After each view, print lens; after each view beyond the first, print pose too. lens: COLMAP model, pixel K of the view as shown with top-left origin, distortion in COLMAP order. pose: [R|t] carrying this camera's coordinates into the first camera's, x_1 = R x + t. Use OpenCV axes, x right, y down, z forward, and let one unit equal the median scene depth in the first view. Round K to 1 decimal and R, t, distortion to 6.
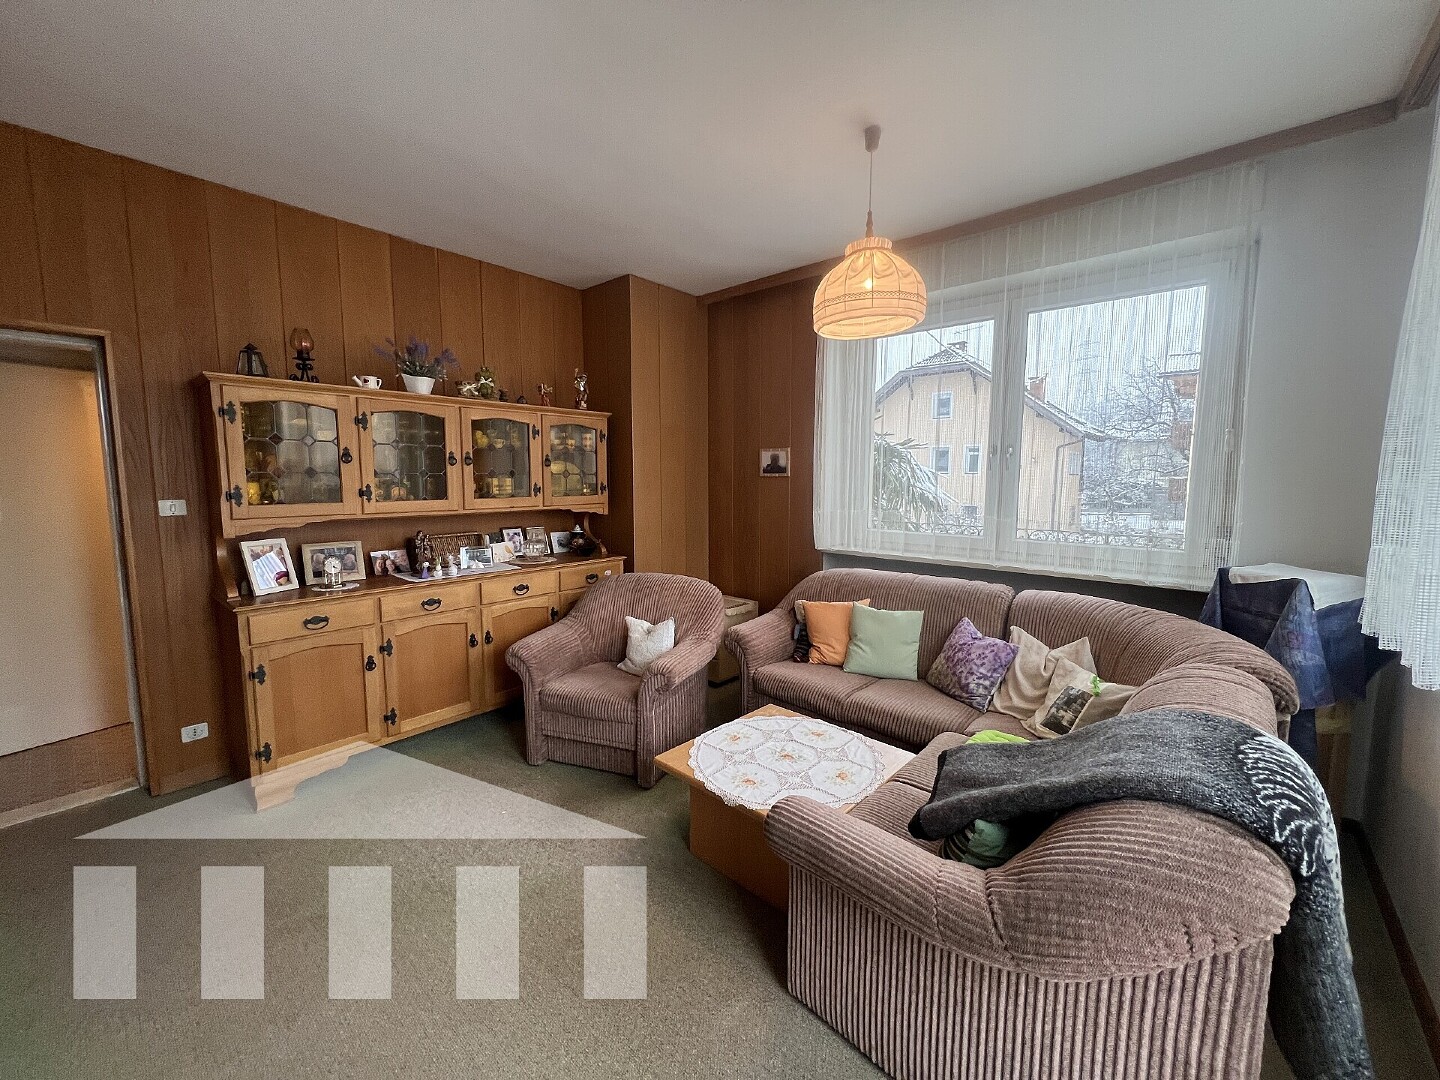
lens RADIAL K [[575.8, 0, 714.7], [0, 575.8, 534.4], [0, 0, 1]] dist [0.002516, -0.000089]
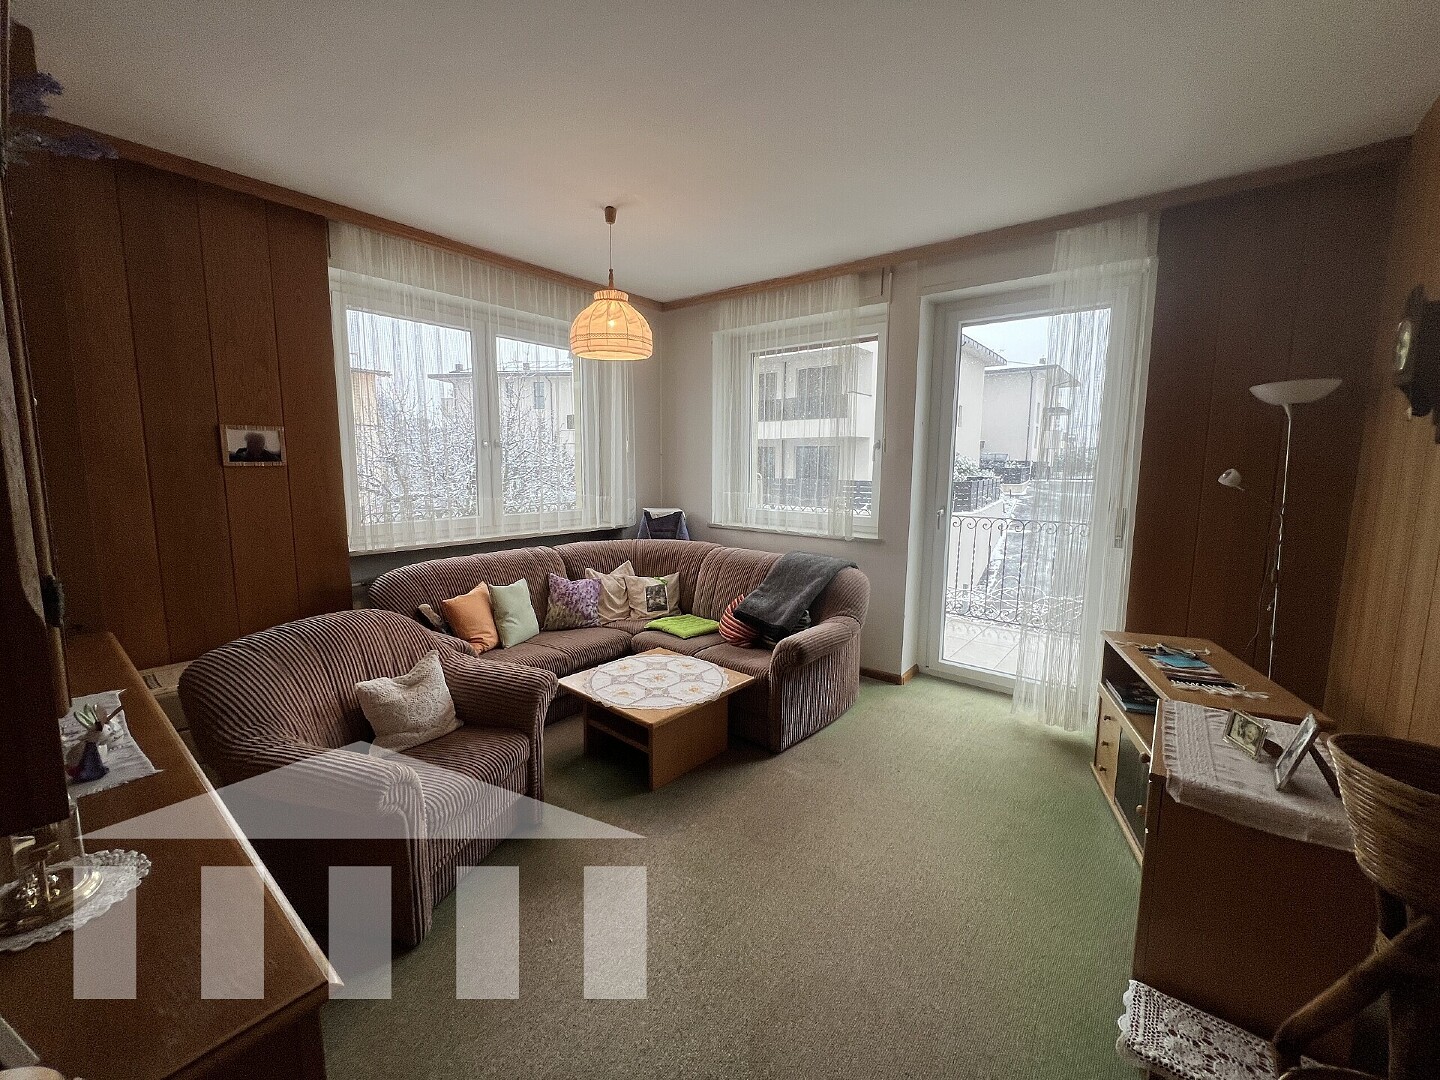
lens RADIAL K [[575.8, 0, 716.2], [0, 575.8, 536.3], [0, 0, 1]] dist [0.002516, -0.000089]
pose [[-0.041188, -0.129447, 0.990731, -0.755367], [0.095942, 0.986478, 0.132880, -0.067171], [-0.994534, 0.100526, -0.028211, 0.566270]]
